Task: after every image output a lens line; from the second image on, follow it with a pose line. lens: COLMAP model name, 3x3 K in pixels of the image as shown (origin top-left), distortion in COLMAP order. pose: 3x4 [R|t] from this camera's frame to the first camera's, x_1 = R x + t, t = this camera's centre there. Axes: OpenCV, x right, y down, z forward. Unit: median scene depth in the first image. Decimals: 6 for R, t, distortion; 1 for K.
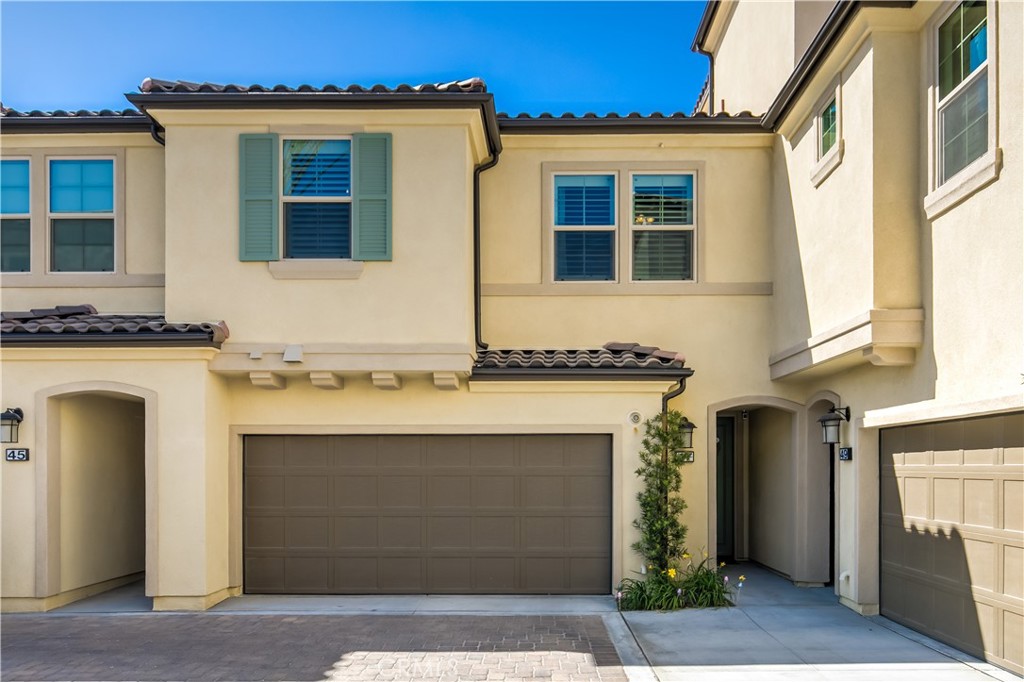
lens RADIAL K [[820.3, 0, 512.0], [0, 820.3, 347.5], [0, 0, 1]] dist [0.002320, 0.006961]
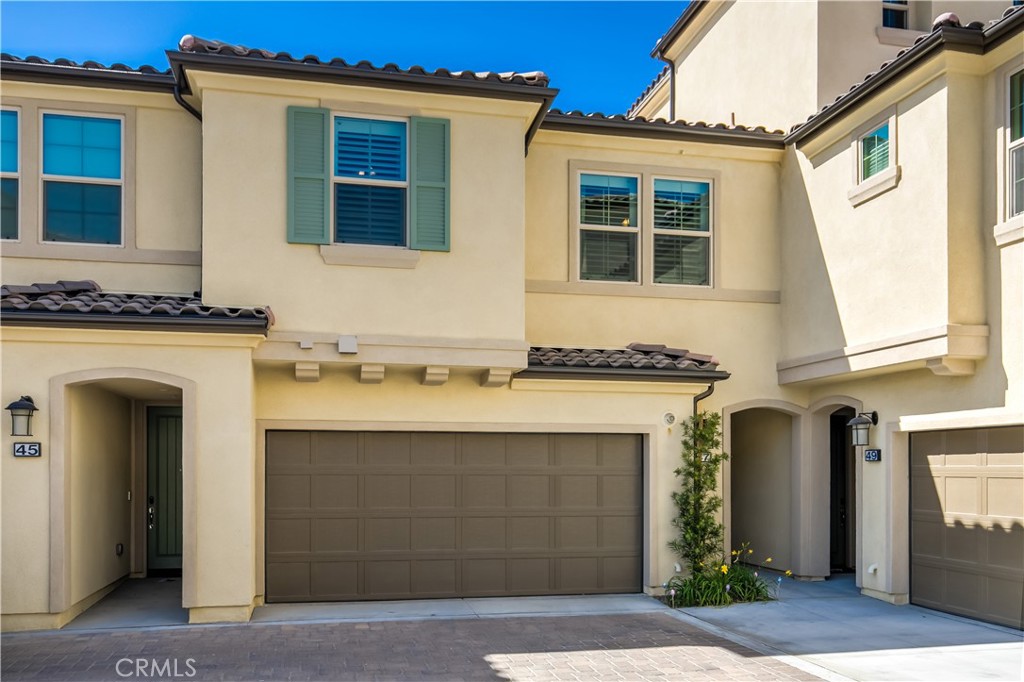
lens RADIAL K [[860.5, 0, 512.1], [0, 860.5, 335.6], [0, 0, 1]] dist [0.010331, -0.005919]
pose [[0.976521, 0.036364, 0.212329, -0.286638], [-0.034806, 0.999333, -0.011069, 0.001557], [-0.212590, 0.003419, 0.977135, -0.004915]]
